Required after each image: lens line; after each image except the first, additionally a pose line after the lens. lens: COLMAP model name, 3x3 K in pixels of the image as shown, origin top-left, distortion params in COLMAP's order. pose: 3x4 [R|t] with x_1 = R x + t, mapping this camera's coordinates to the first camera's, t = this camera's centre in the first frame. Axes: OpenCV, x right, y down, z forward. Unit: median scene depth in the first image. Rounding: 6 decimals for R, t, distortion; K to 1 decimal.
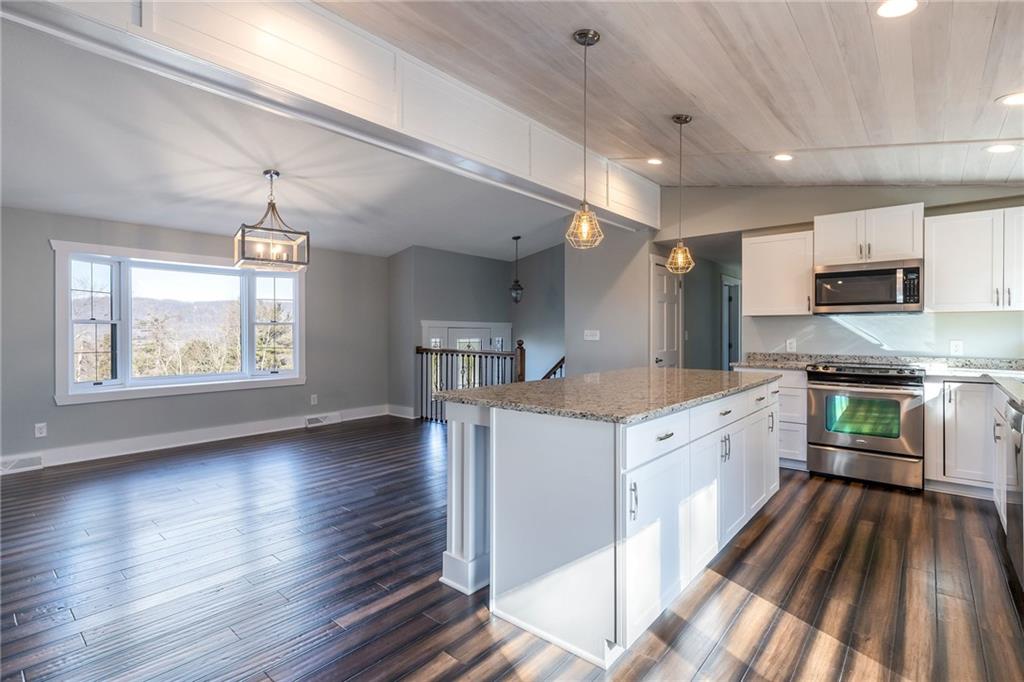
lens RADIAL K [[462.1, 0, 515.5], [0, 462.1, 329.2], [0, 0, 1]] dist [0.000444, 0.000117]
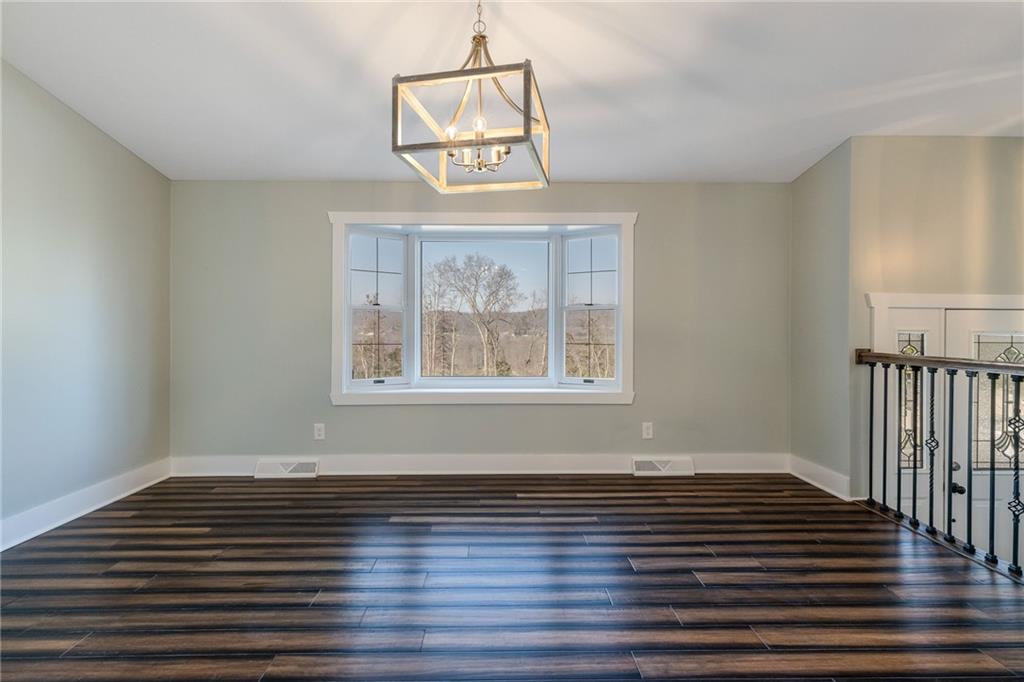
lens RADIAL K [[439.1, 0, 514.6], [0, 439.1, 326.8], [0, 0, 1]] dist [0.002057, 0.000252]
pose [[0.647847, 0.004048, -0.761759, -0.109450], [0.002472, 0.999969, 0.007416, 0.011850], [0.761766, -0.006687, 0.647818, 0.490456]]
